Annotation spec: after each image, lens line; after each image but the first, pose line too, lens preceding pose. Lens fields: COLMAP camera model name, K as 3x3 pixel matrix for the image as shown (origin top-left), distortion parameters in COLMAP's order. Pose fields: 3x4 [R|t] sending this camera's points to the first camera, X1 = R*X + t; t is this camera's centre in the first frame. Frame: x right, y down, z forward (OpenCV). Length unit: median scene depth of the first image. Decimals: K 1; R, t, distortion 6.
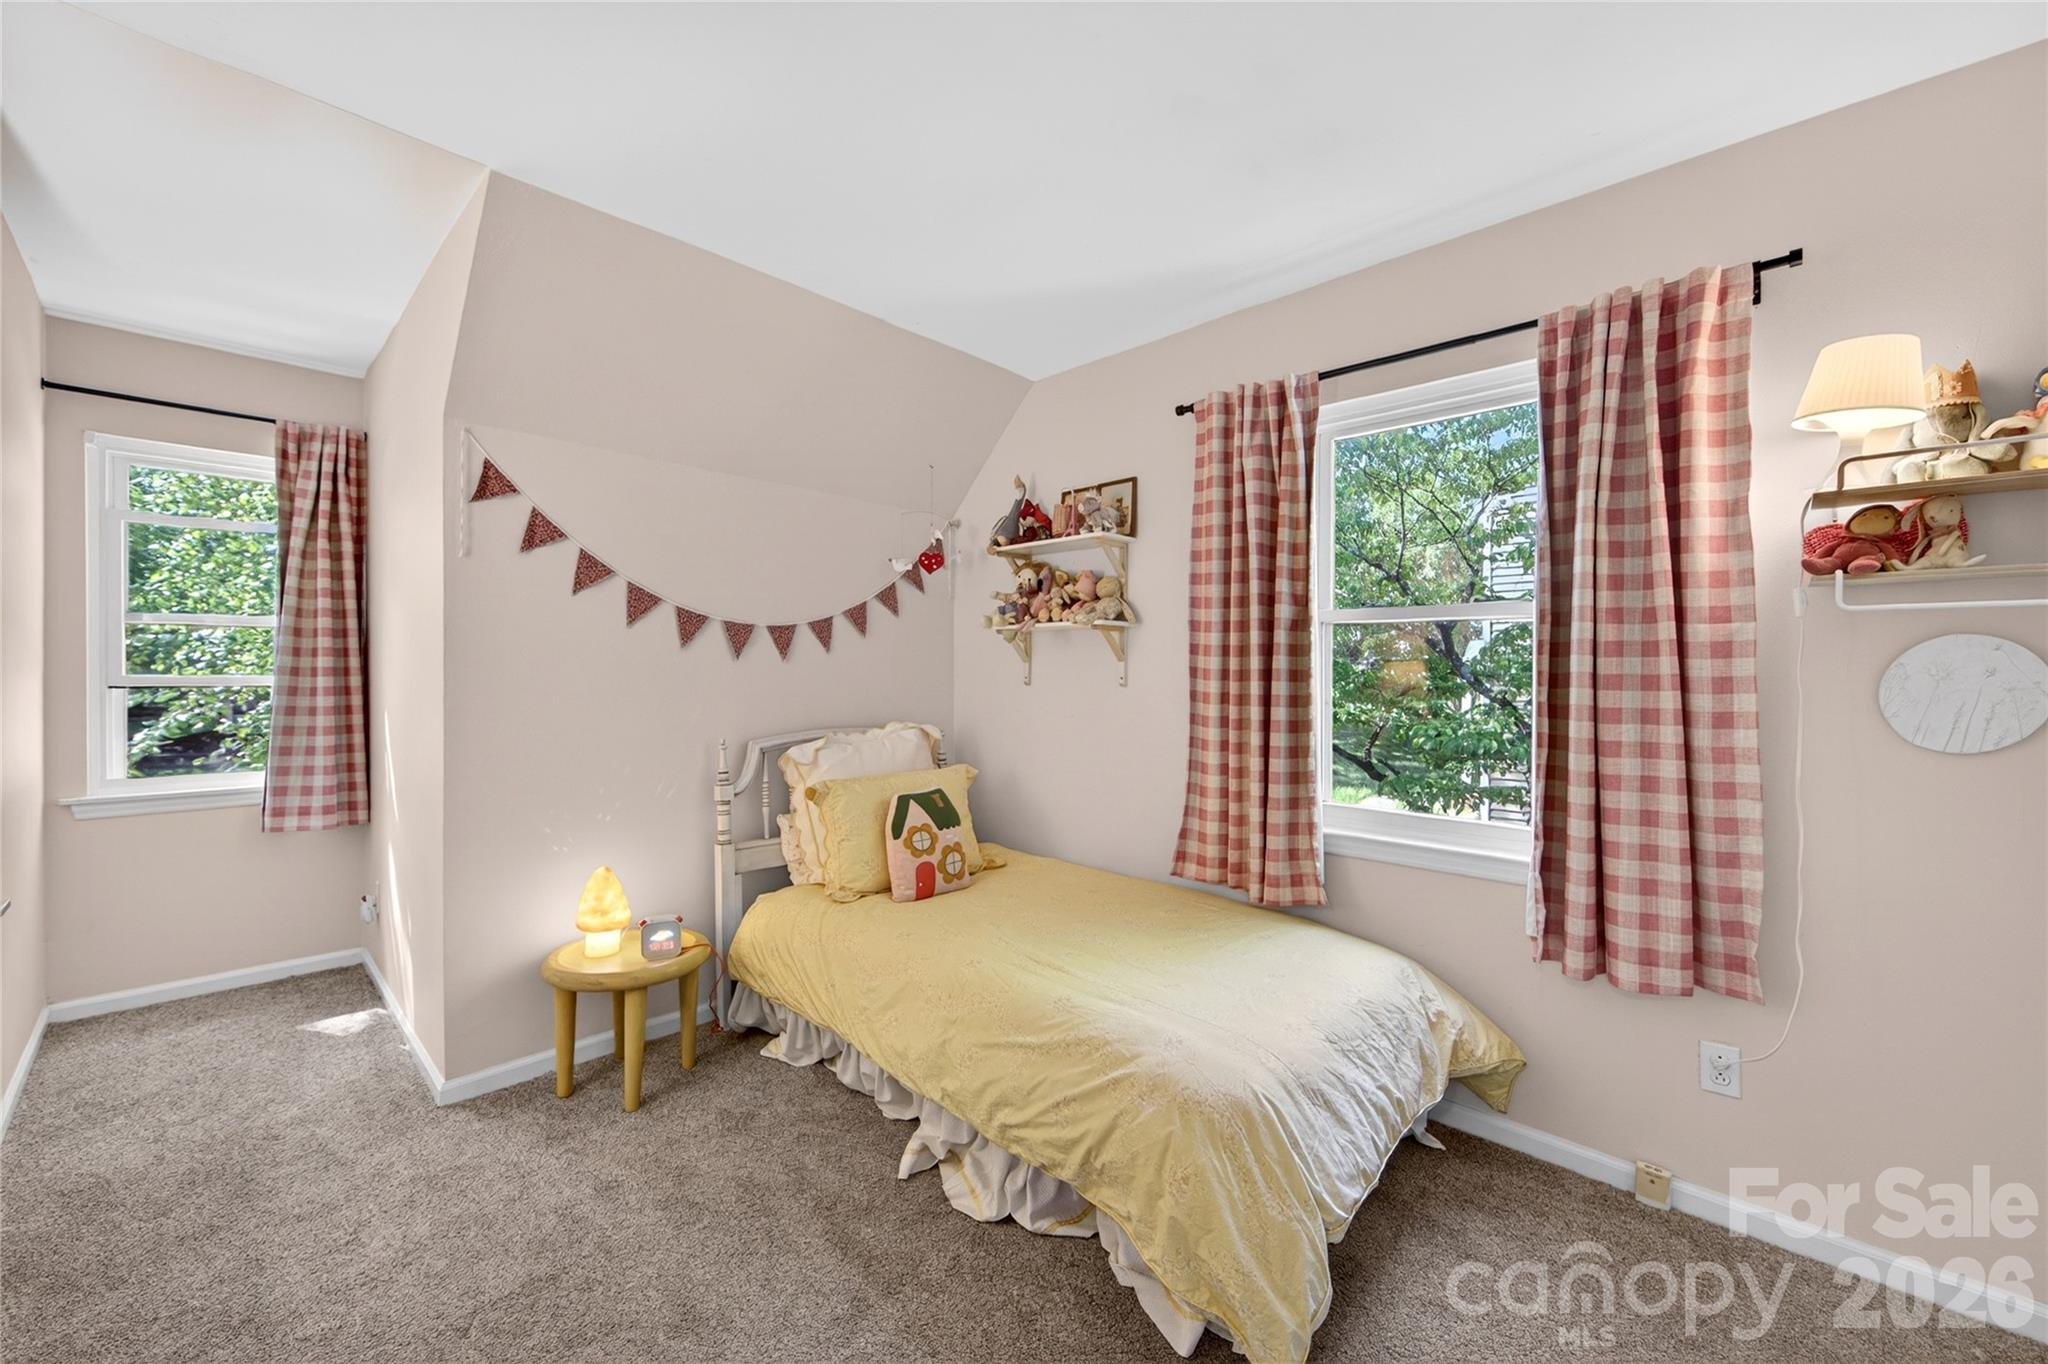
lens RADIAL K [[802.3, 0, 1017.1], [0, 802.3, 680.8], [0, 0, 1]] dist [0.000221, -0.000956]
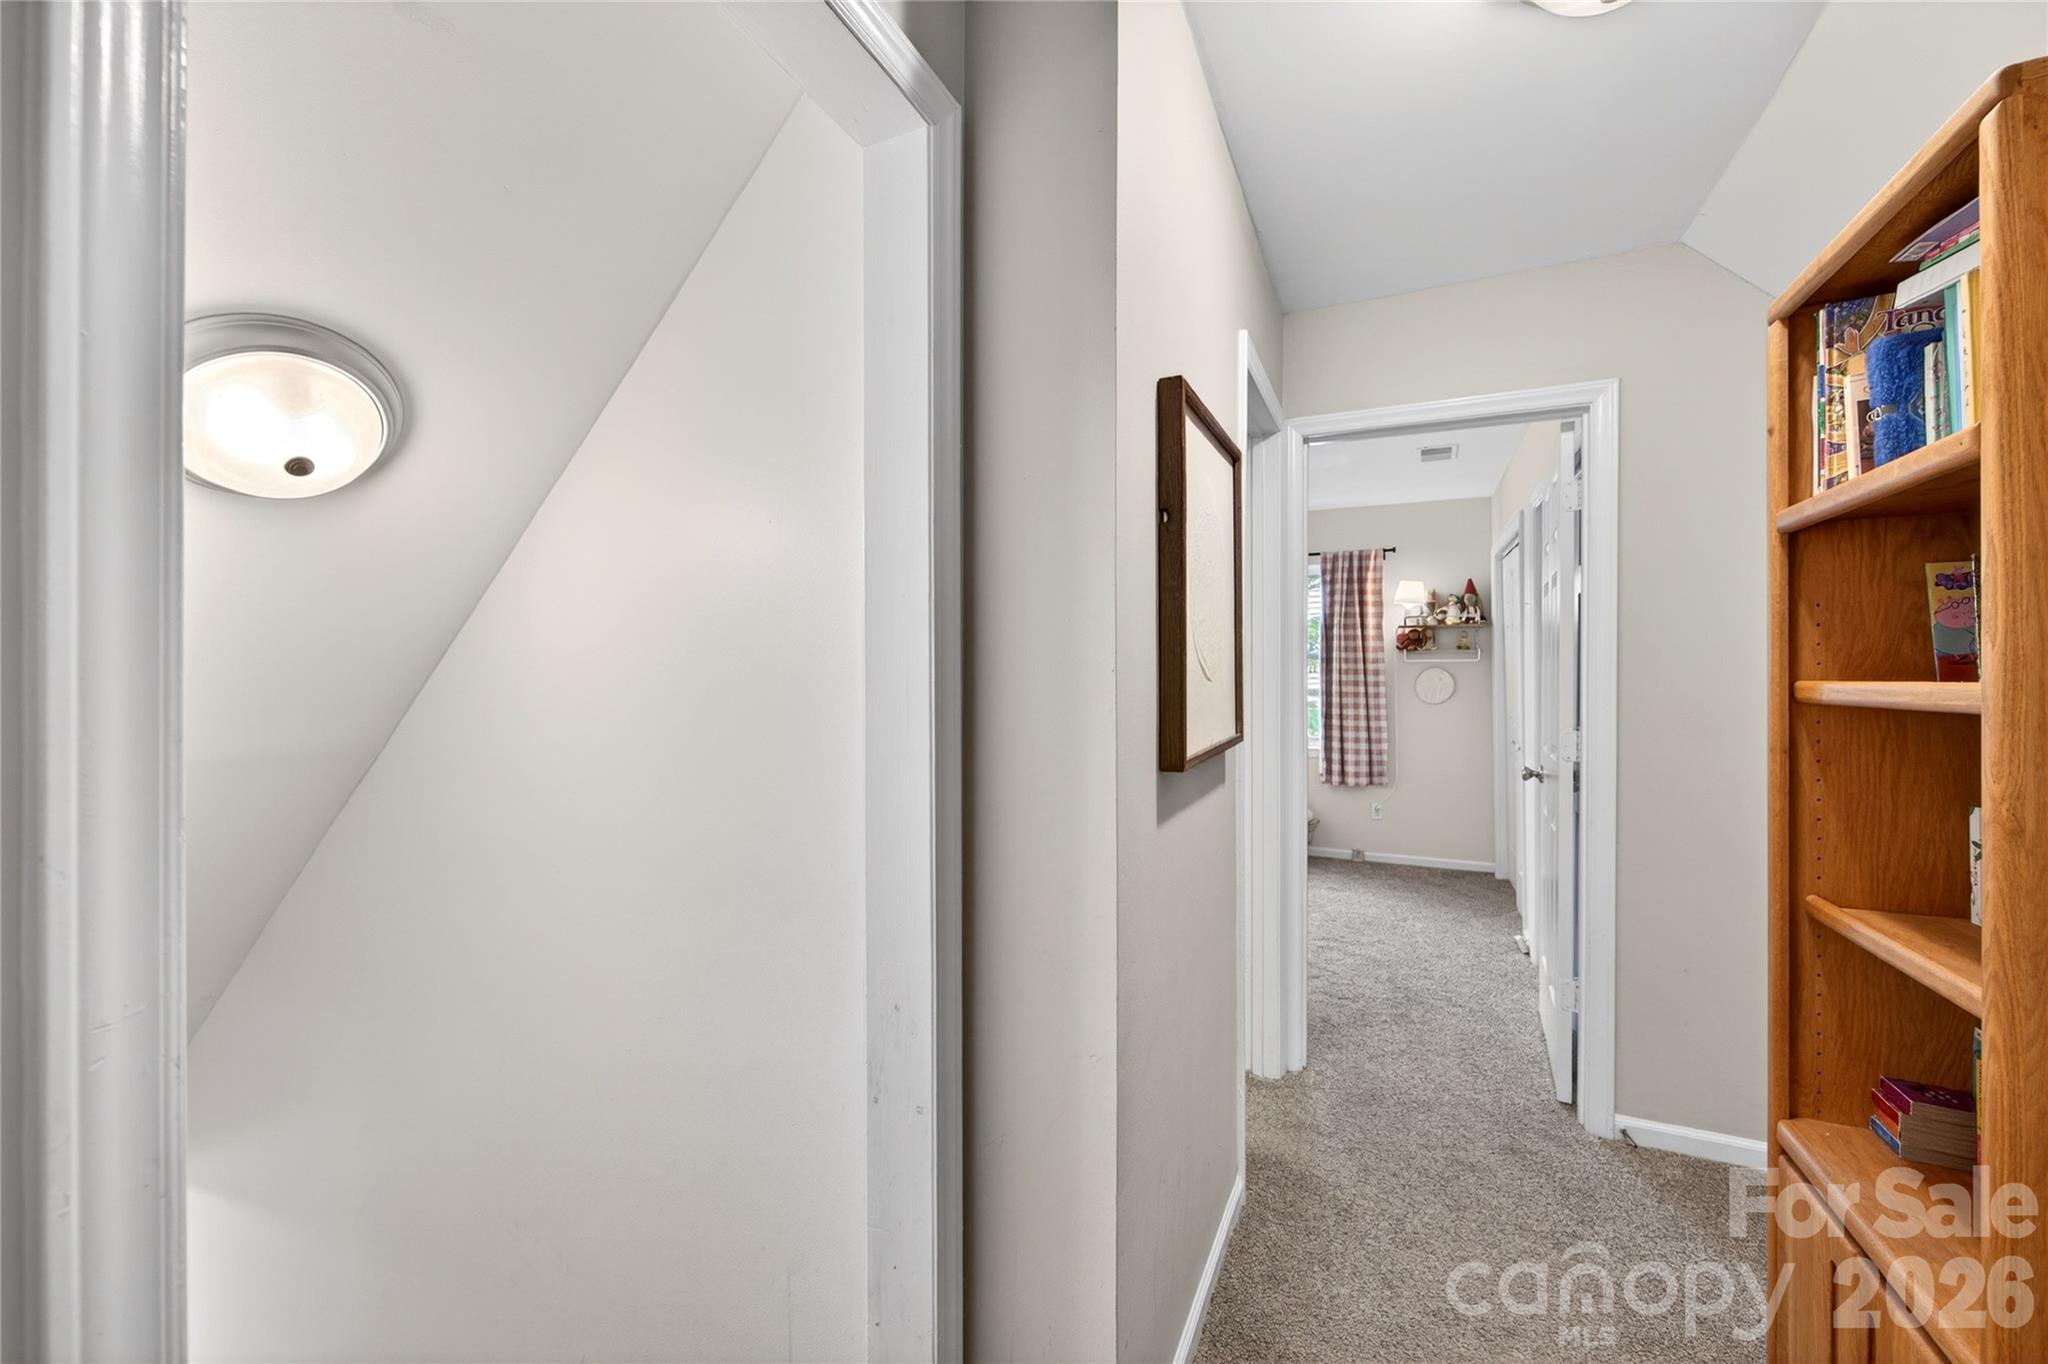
lens RADIAL K [[802.3, 0, 1030.5], [0, 802.3, 675.1], [0, 0, 1]] dist [0.000221, -0.000956]
pose [[0.950769, -0.002682, 0.309890, -1.309723], [0.005823, 0.999941, -0.009212, -0.008441], [-0.309847, 0.010563, 0.950728, -1.485954]]
